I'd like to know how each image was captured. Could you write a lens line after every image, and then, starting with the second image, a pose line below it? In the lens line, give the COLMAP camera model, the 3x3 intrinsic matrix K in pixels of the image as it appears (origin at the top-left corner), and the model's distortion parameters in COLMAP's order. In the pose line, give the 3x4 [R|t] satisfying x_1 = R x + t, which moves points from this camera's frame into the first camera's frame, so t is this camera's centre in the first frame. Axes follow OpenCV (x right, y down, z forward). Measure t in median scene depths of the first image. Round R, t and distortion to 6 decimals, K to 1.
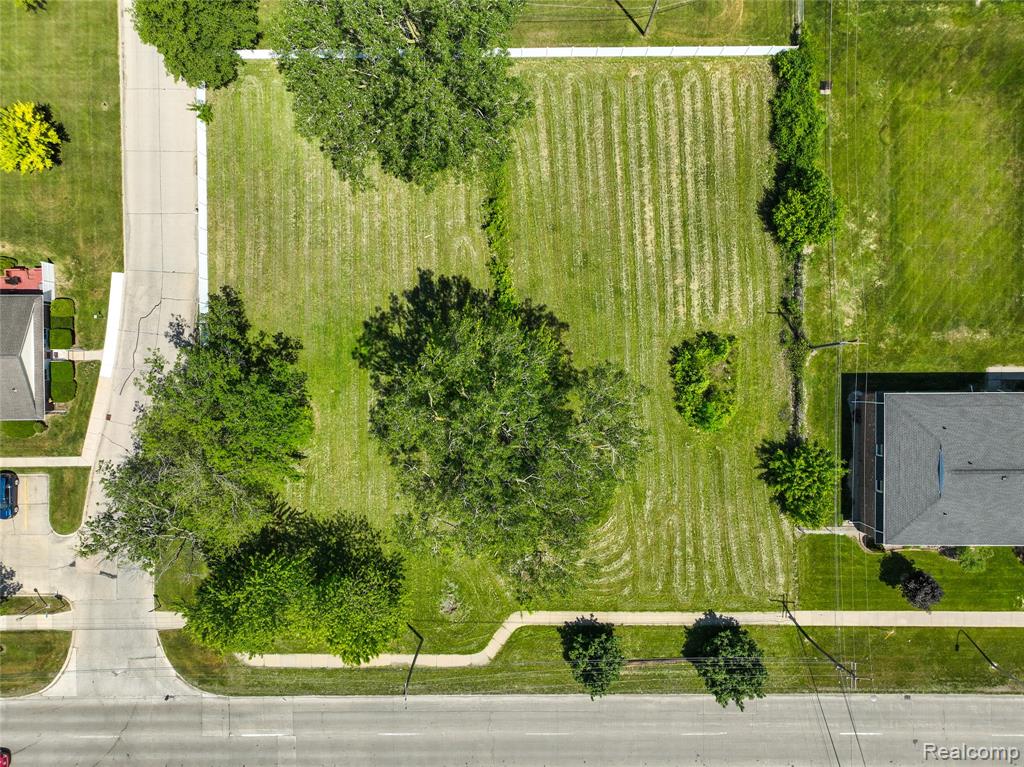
lens RADIAL K [[730.9, 0, 518.8], [0, 730.9, 387.1], [0, 0, 1]] dist [-0.001650, 0.015951]
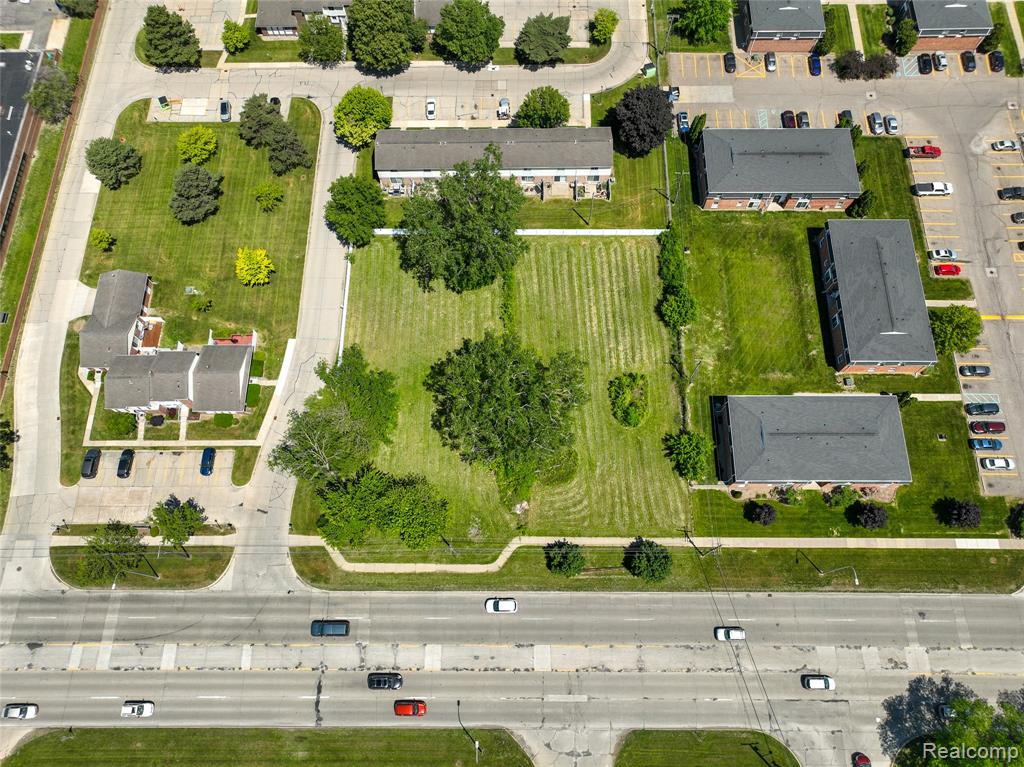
lens RADIAL K [[749.8, 0, 518.6], [0, 749.8, 381.3], [0, 0, 1]] dist [0.008375, -0.001242]
pose [[0.999936, 0.010380, -0.004502, 0.004381], [-0.011308, 0.930132, -0.367050, 0.594856], [0.000377, 0.367078, 0.930190, -0.639397]]
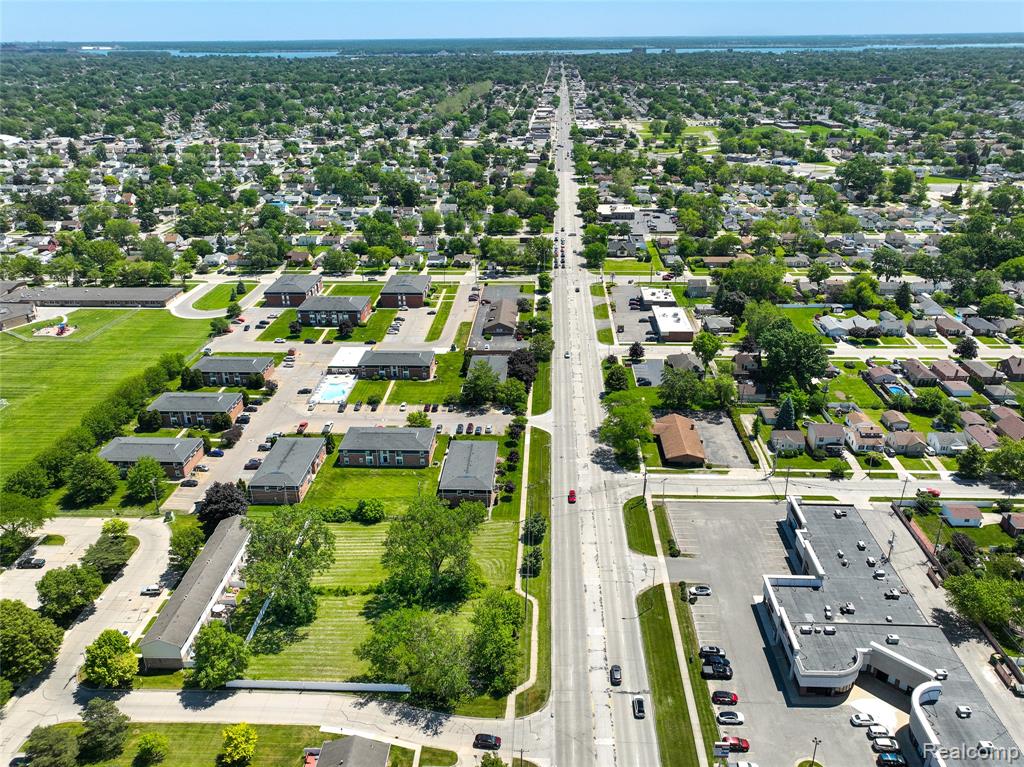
lens RADIAL K [[770.4, 0, 519.6], [0, 770.4, 366.4], [0, 0, 1]] dist [0.006250, 0.003759]
pose [[0.045530, -0.384809, 0.921873, -1.979291], [0.998672, -0.004744, -0.051304, 0.453539], [0.024116, 0.922984, 0.384082, -0.584706]]
